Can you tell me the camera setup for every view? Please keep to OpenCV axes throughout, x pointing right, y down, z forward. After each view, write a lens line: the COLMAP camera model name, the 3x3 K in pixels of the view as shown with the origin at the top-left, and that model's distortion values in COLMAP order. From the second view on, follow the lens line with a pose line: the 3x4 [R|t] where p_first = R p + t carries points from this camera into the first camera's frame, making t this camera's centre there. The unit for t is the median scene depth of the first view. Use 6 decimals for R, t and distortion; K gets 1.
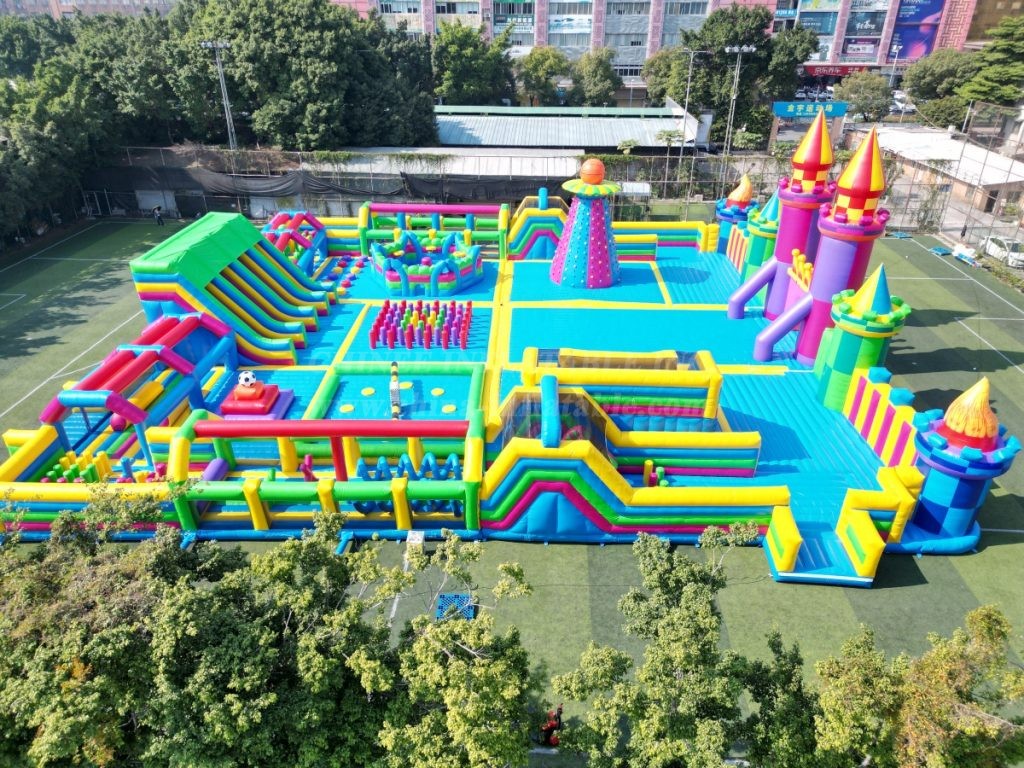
lens RADIAL K [[721.5, 0, 512.0], [0, 721.5, 384.0], [0, 0, 1]] dist [0.016656, -0.009099]
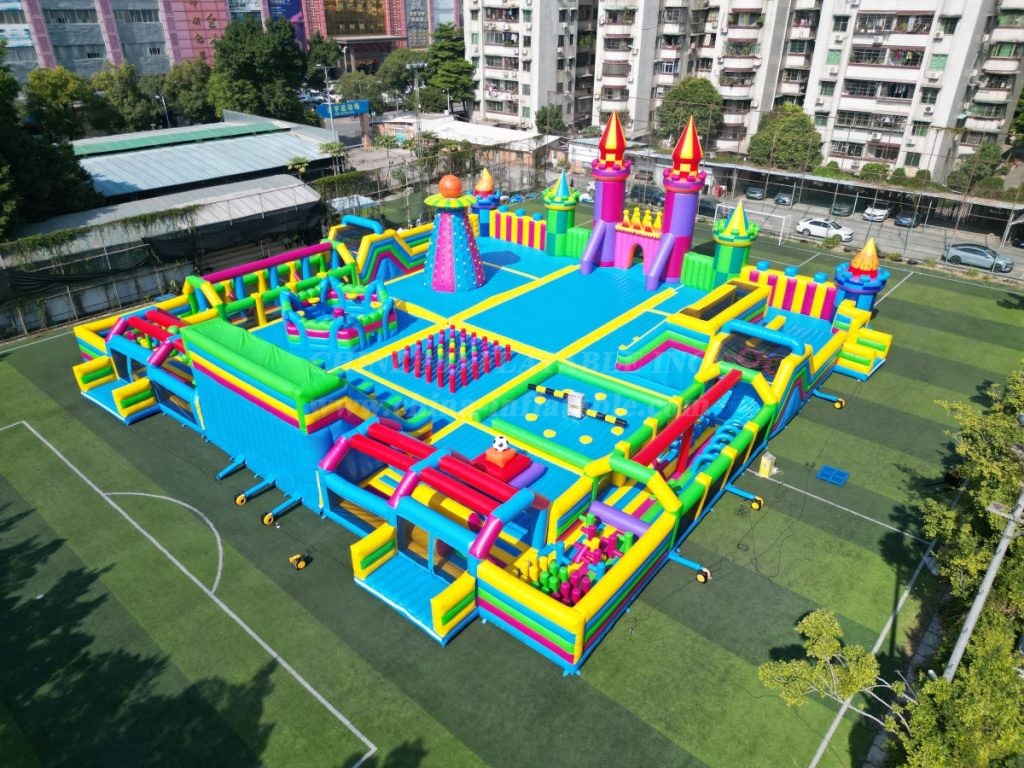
lens RADIAL K [[712.8, 0, 512.0], [0, 712.8, 384.0], [0, 0, 1]] dist [0.036629, -0.033254]
pose [[0.608253, -0.375991, 0.699041, -0.376356], [0.363382, 0.914884, 0.175899, -0.092866], [-0.705678, 0.147028, 0.693110, 0.113282]]
